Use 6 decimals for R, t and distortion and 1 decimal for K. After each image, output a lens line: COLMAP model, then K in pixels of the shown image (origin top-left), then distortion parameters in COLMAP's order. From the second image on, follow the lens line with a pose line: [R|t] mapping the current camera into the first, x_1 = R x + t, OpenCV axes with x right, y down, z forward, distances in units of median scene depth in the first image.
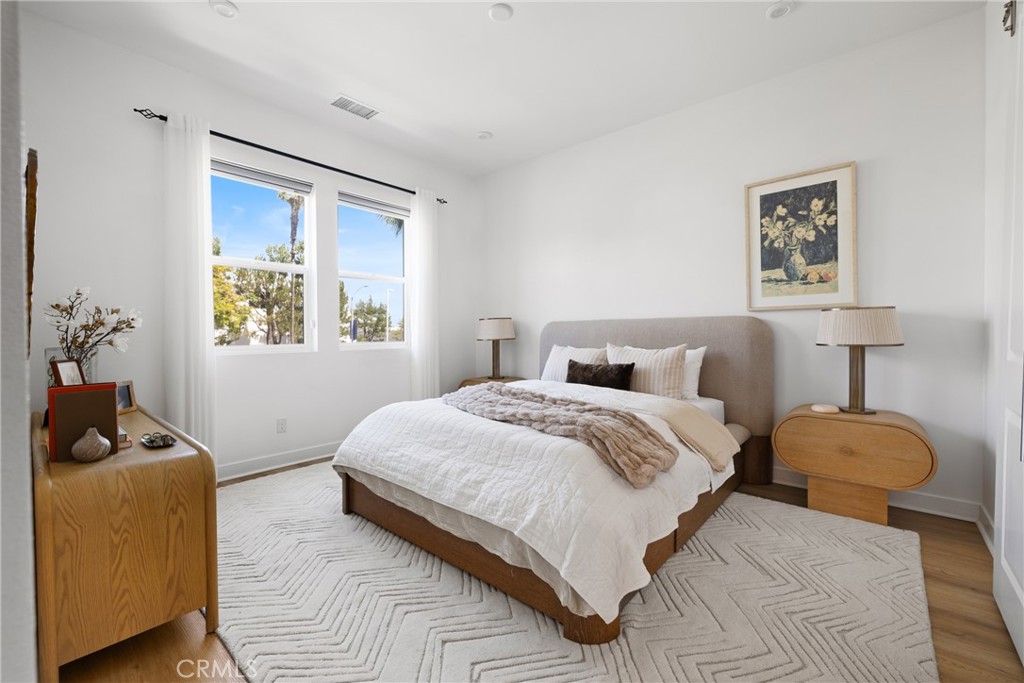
lens RADIAL K [[434.9, 0, 503.1], [0, 434.9, 336.3], [0, 0, 1]] dist [-0.000137, -0.000046]
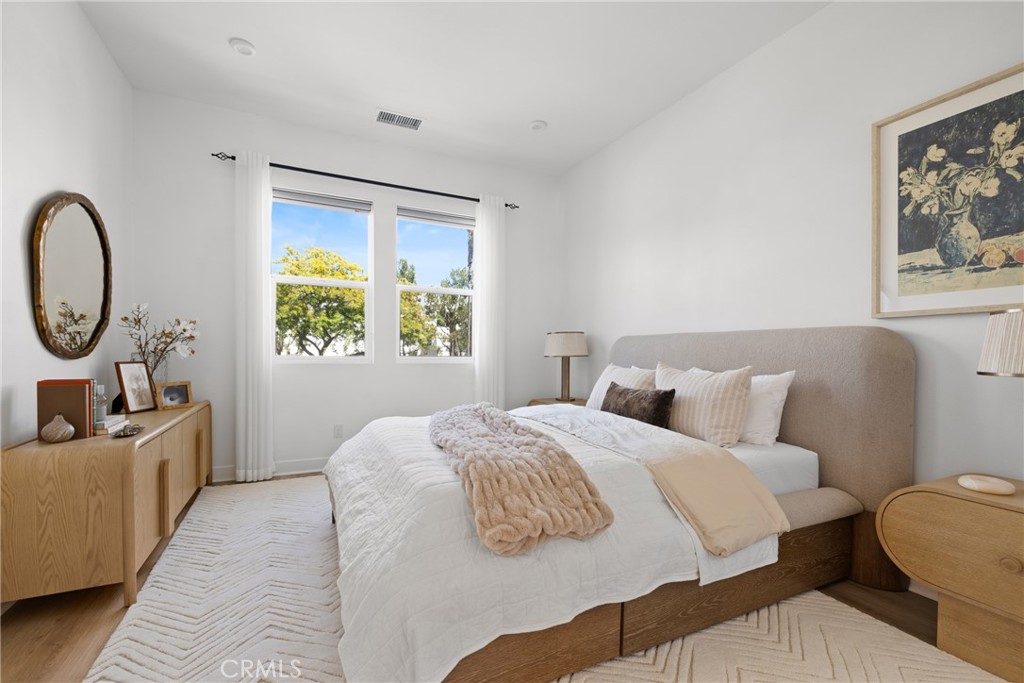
lens RADIAL K [[445.8, 0, 498.4], [0, 445.8, 358.9], [0, 0, 1]] dist [-0.000103, -0.000230]
pose [[0.915394, 0.024233, -0.401830, 0.334283], [-0.021140, 0.999703, 0.012130, 0.005977], [0.402004, -0.002609, 0.915634, 0.175116]]
